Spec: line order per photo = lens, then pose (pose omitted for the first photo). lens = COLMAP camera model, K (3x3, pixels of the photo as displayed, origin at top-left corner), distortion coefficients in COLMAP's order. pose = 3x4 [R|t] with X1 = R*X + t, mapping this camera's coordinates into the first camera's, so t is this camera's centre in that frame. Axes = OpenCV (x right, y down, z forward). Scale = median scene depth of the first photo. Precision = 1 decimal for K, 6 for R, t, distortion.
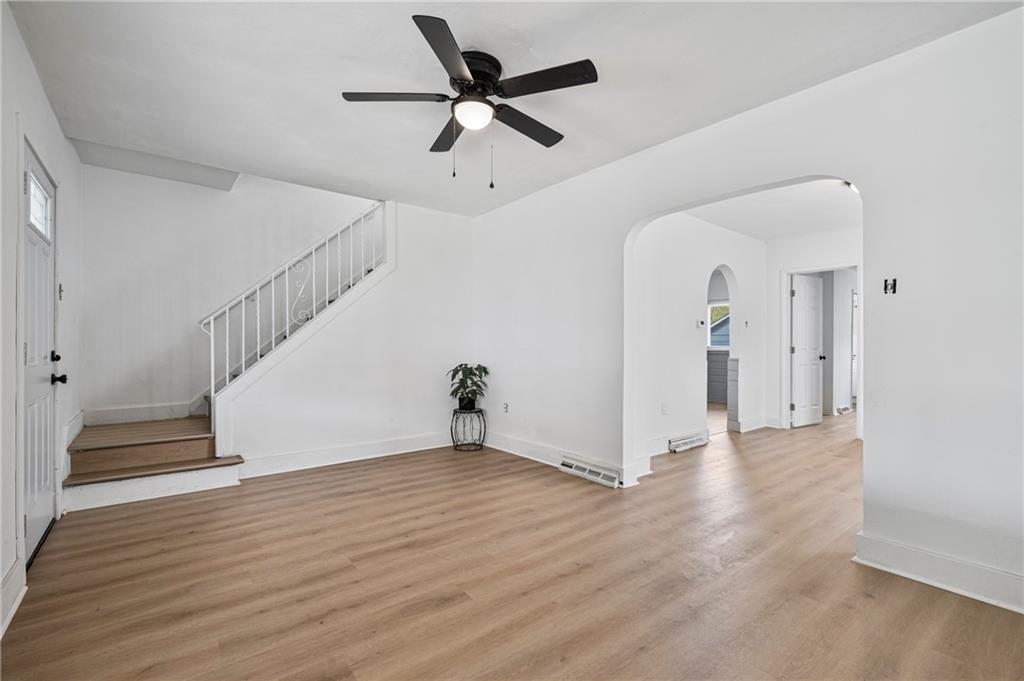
lens RADIAL K [[449.1, 0, 510.6], [0, 449.1, 342.9], [0, 0, 1]] dist [0.000128, -0.000133]
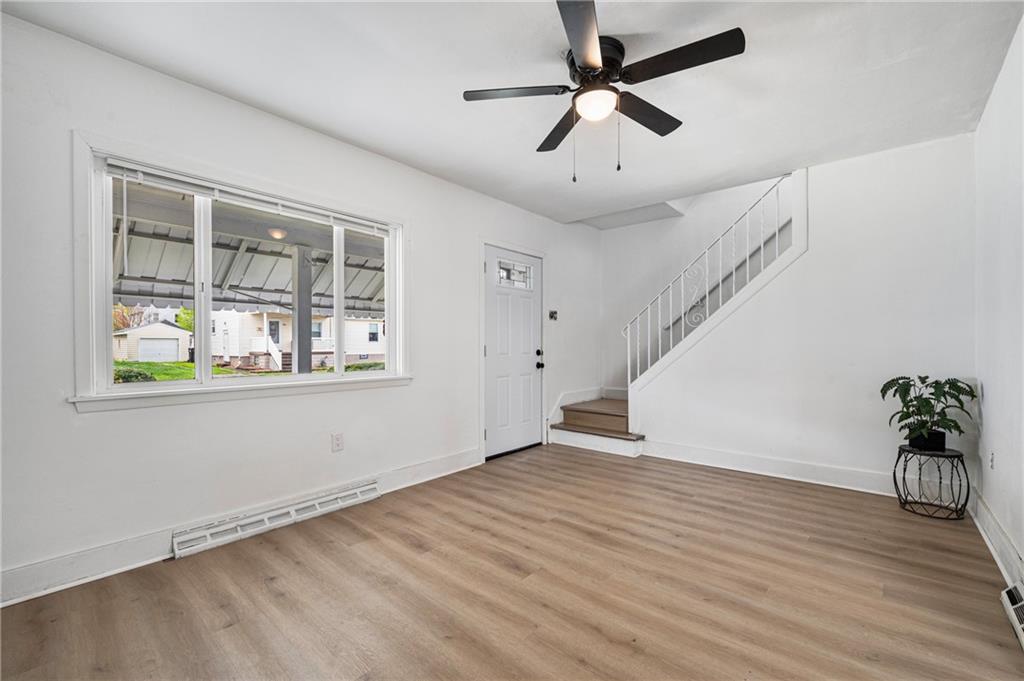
lens RADIAL K [[438.5, 0, 509.4], [0, 438.5, 341.6], [0, 0, 1]] dist [0.000399, -0.000421]
pose [[0.192085, -0.011658, -0.981309, 0.588028], [0.006074, 0.999924, -0.010690, 0.003403], [0.981360, -0.003907, 0.192141, 0.468644]]
